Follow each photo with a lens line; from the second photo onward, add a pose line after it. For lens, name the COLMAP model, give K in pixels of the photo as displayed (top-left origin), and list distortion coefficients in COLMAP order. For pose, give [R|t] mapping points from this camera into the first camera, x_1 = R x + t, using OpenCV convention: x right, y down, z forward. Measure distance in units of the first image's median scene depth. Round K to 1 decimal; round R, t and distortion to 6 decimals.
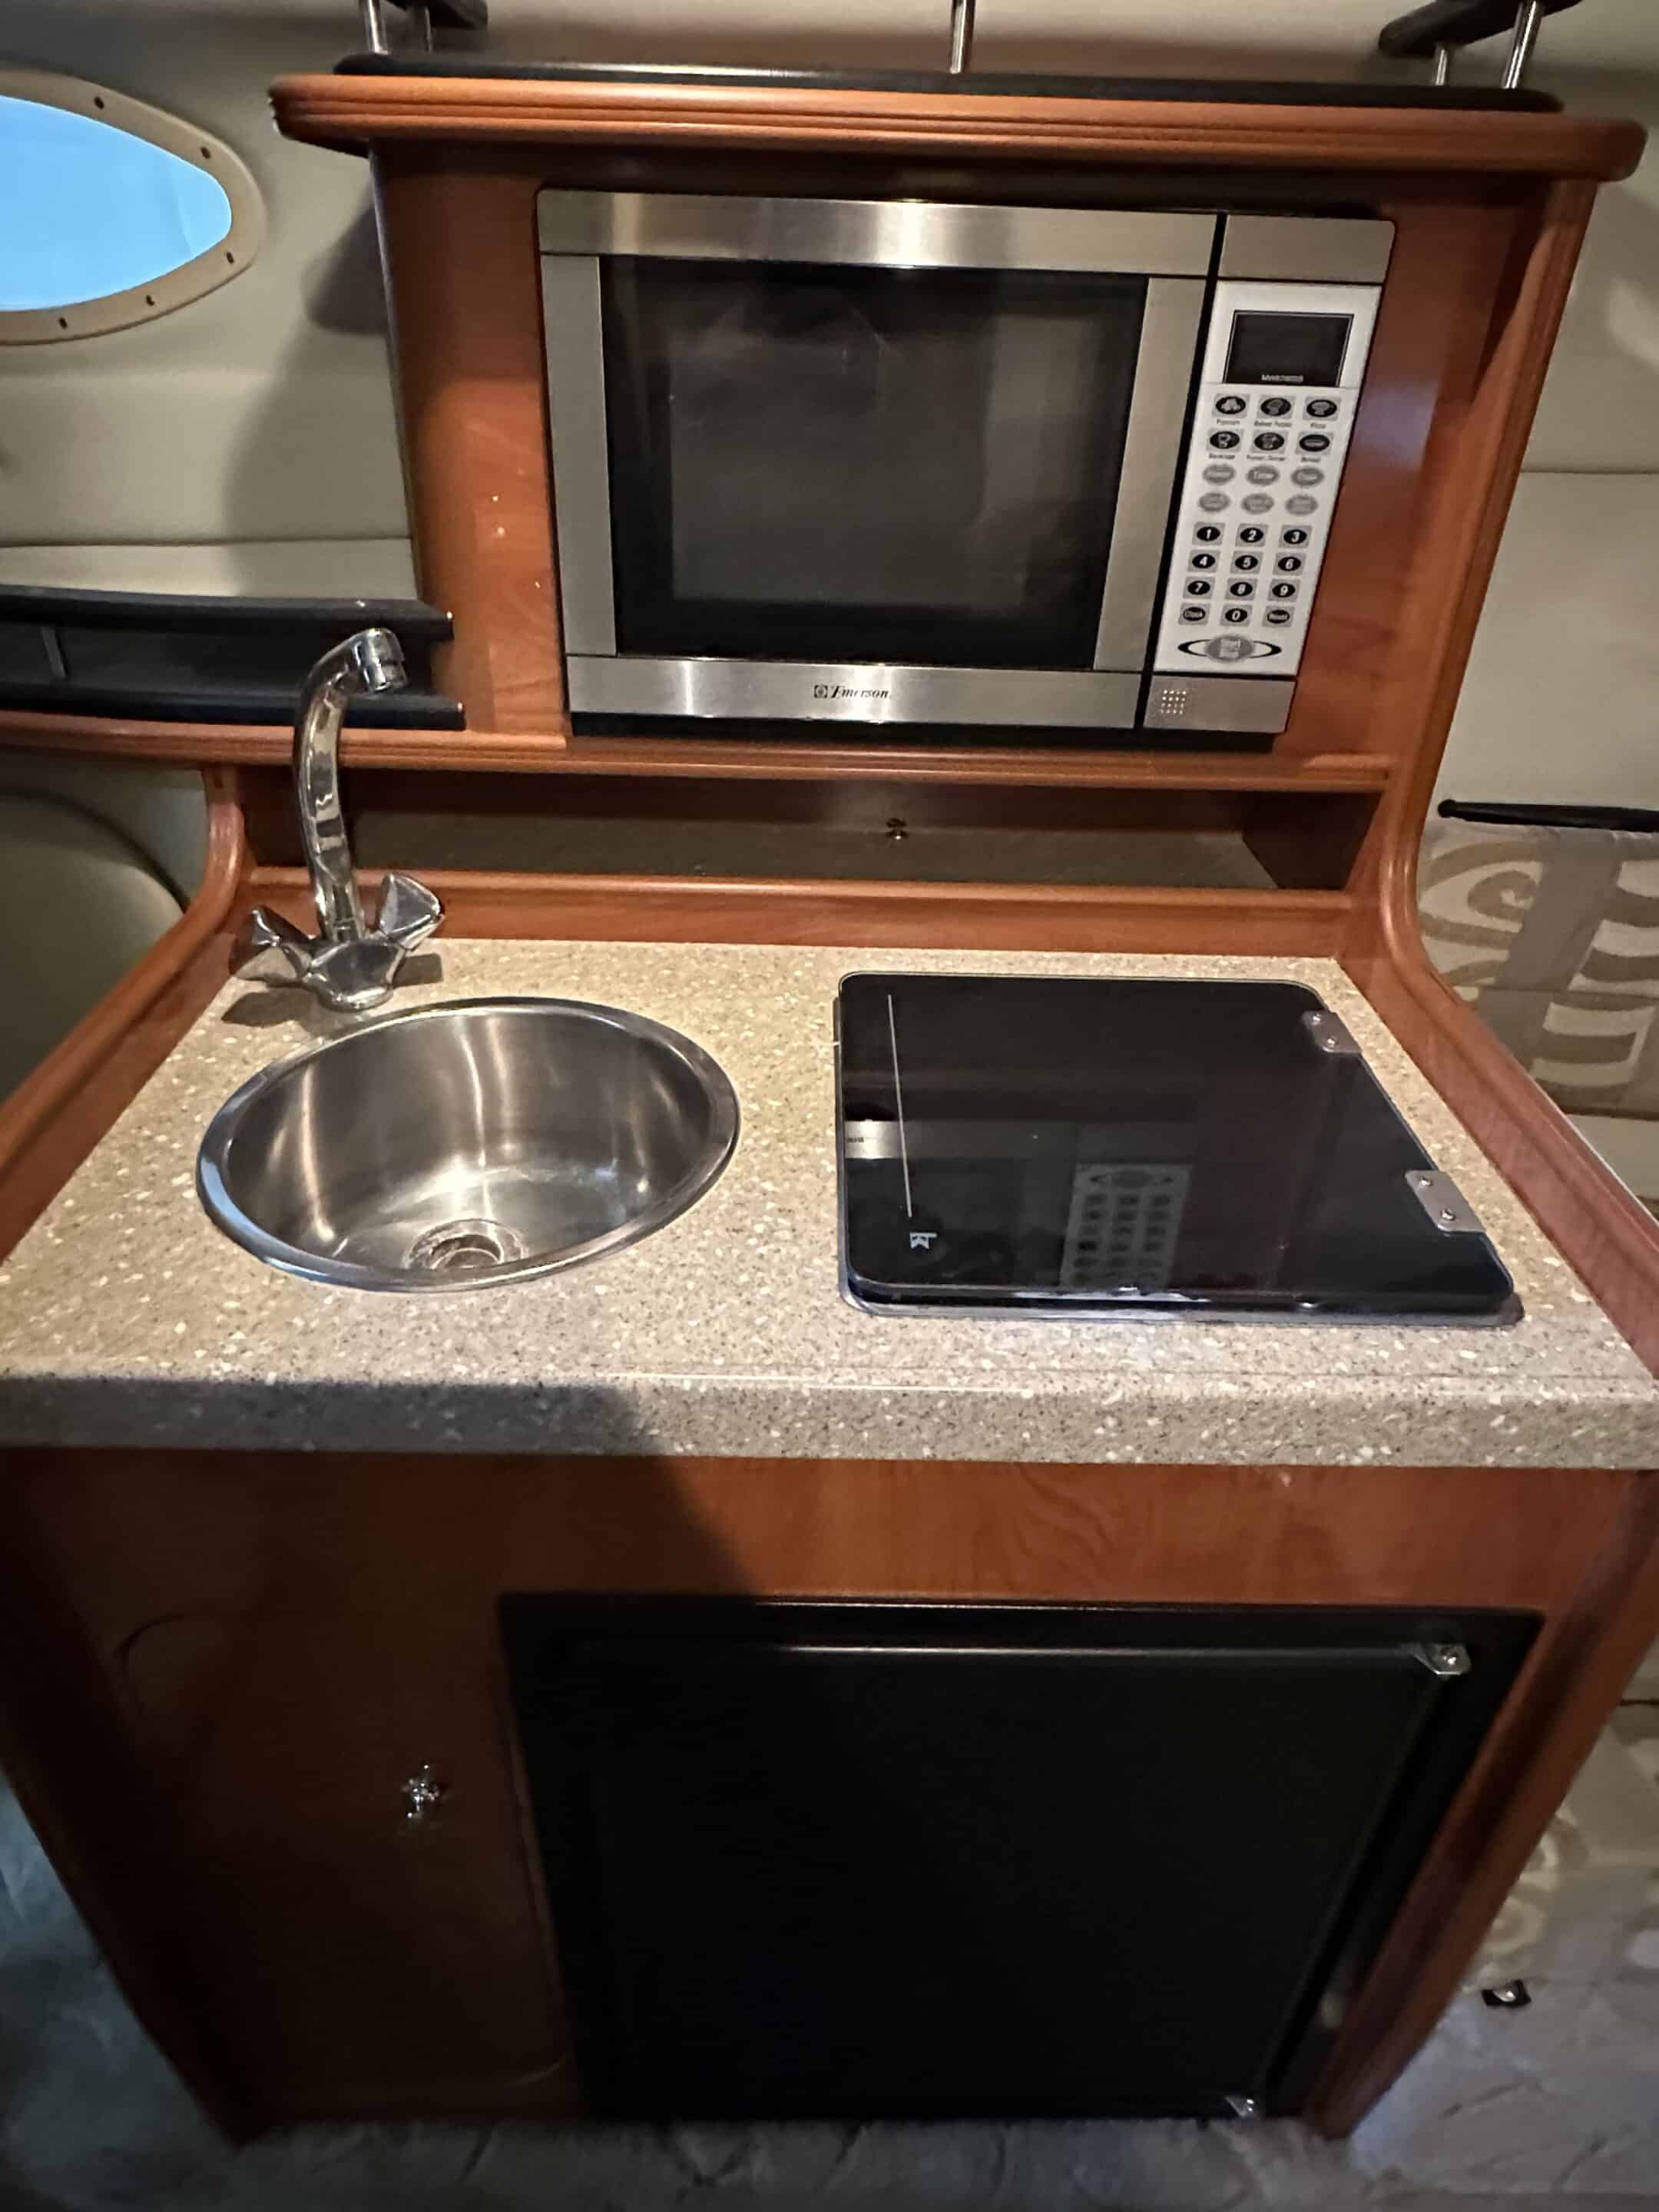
lens RADIAL K [[1336.3, 0, 828.9], [0, 1336.3, 1107.8], [0, 0, 1]] dist [-0.008667, -0.000513]
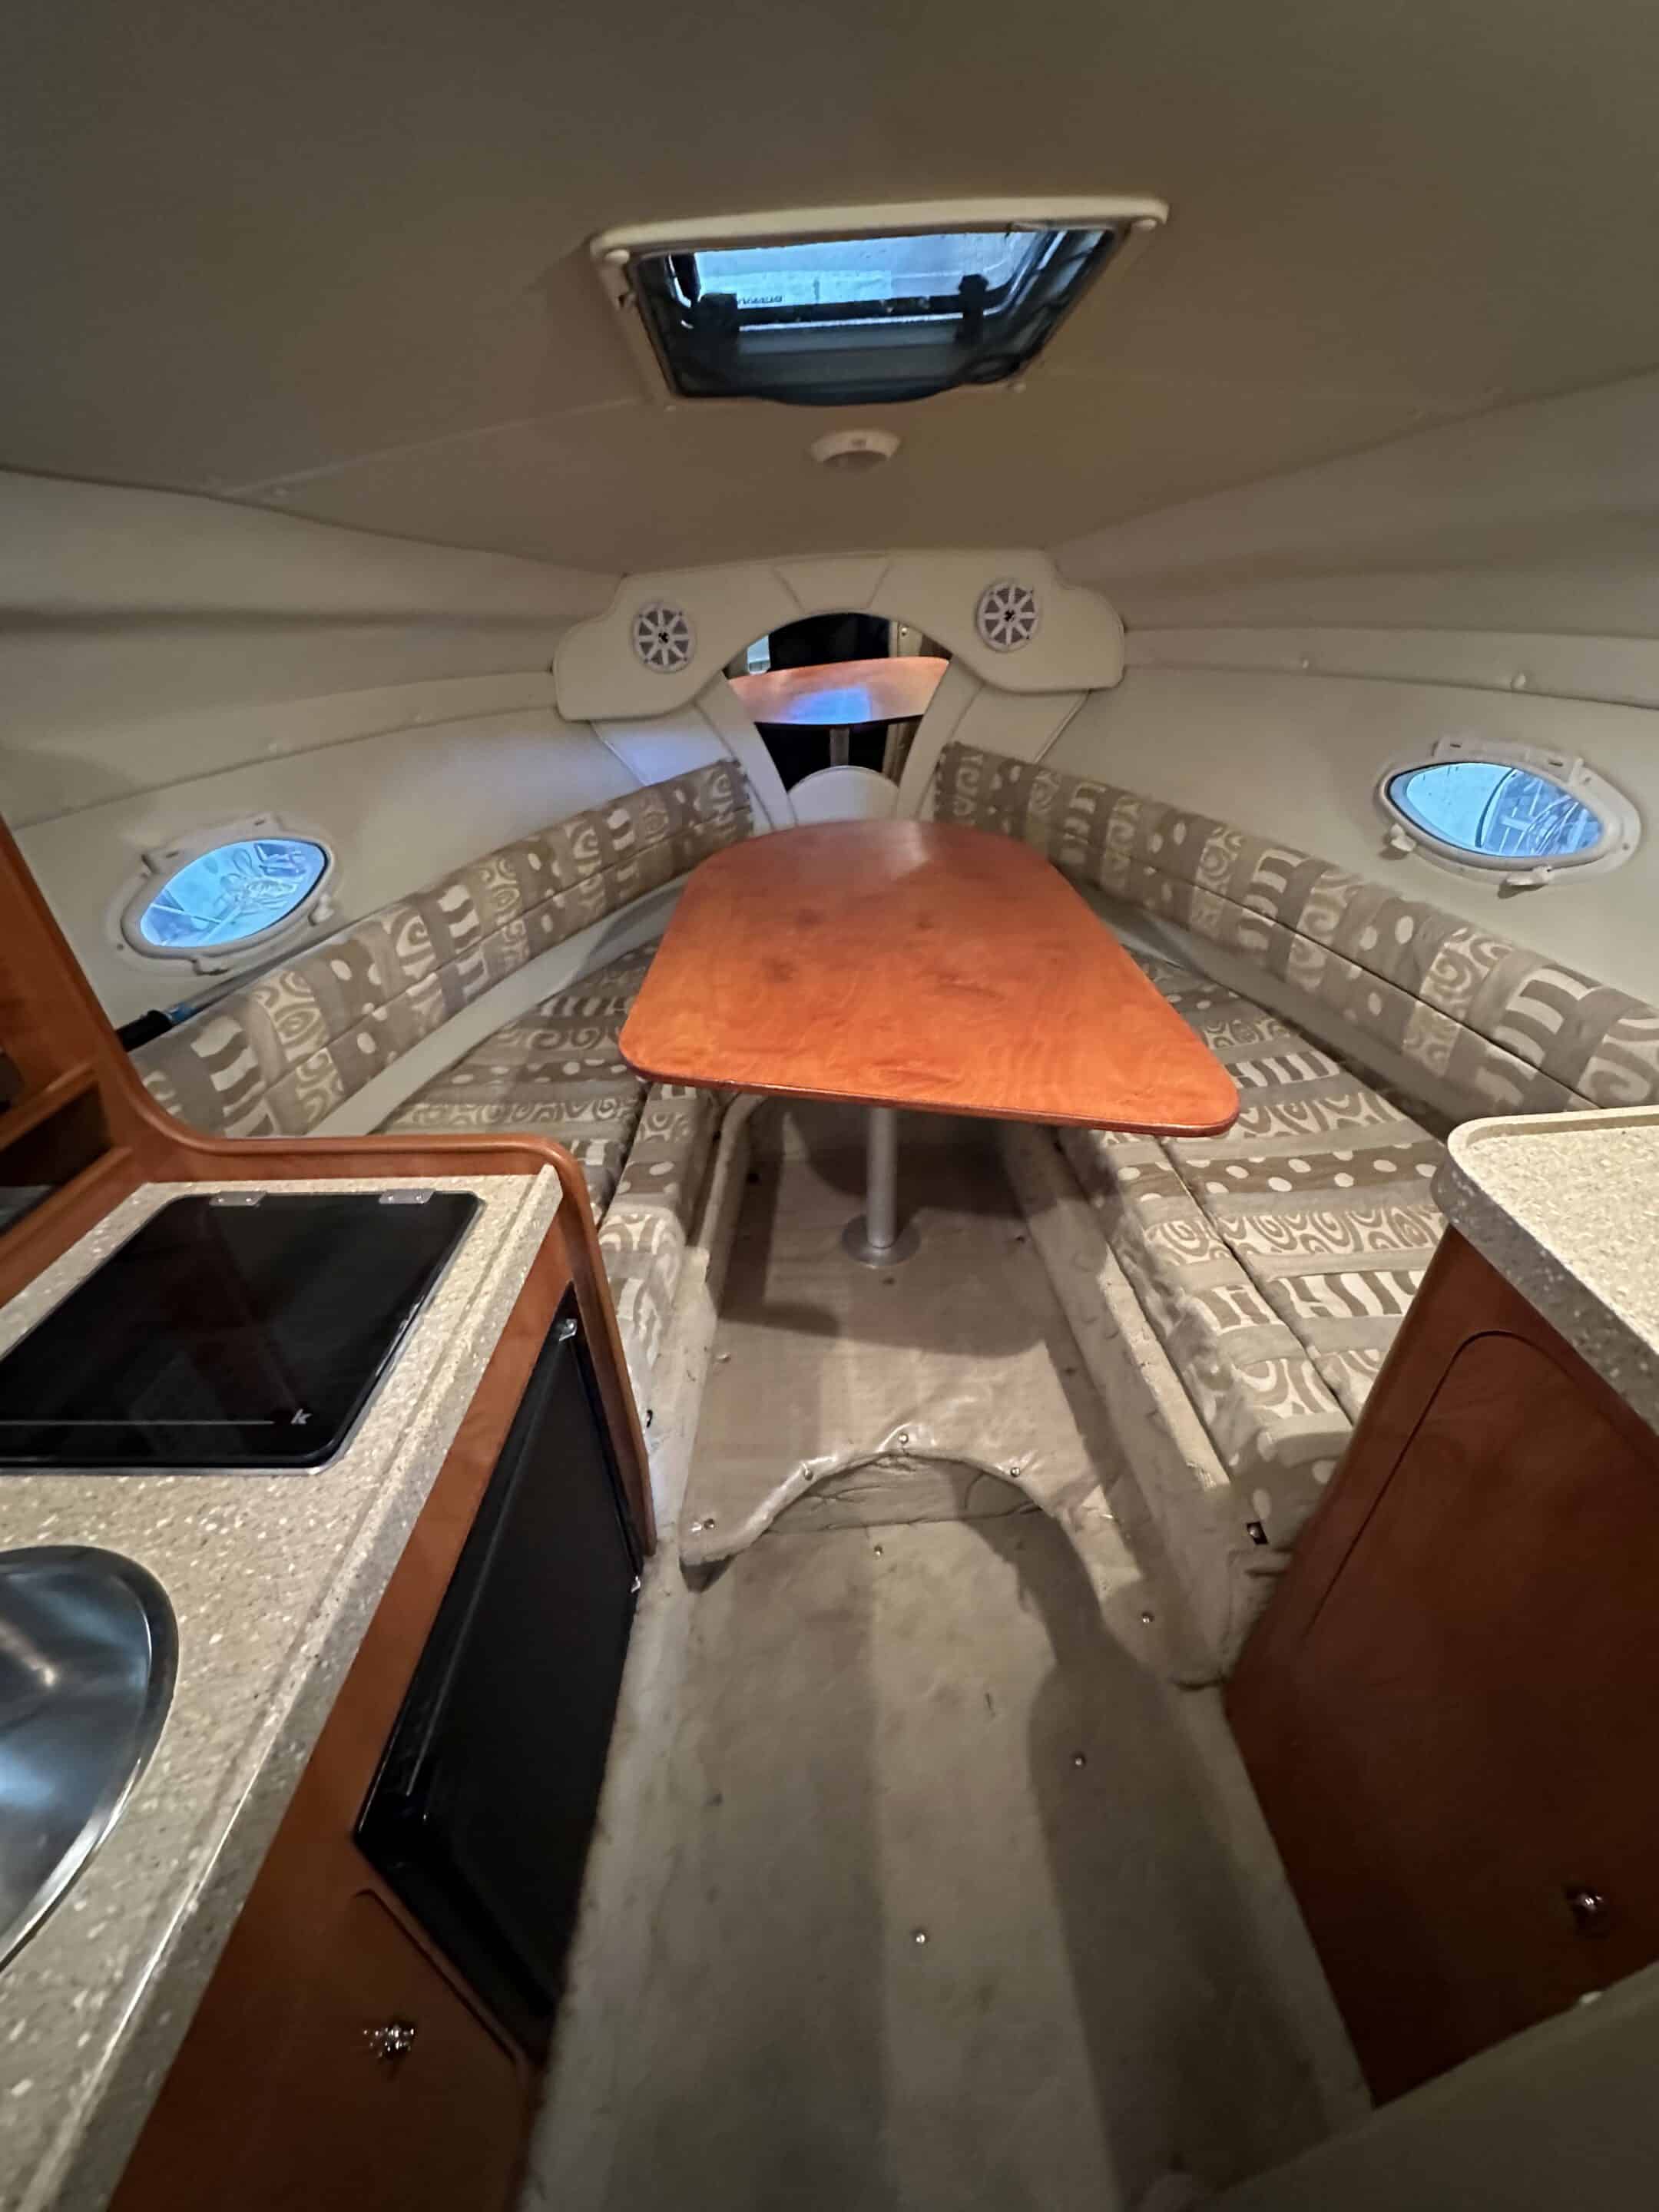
lens RADIAL K [[888.1, 0, 821.0], [0, 888.1, 1118.4], [0, 0, 1]] dist [0.000458, -0.000013]
pose [[0.026173, -0.559814, 0.828205, -0.440321], [0.564798, 0.691864, 0.449808, -0.203530], [-0.824814, 0.455996, 0.334290, -0.007085]]
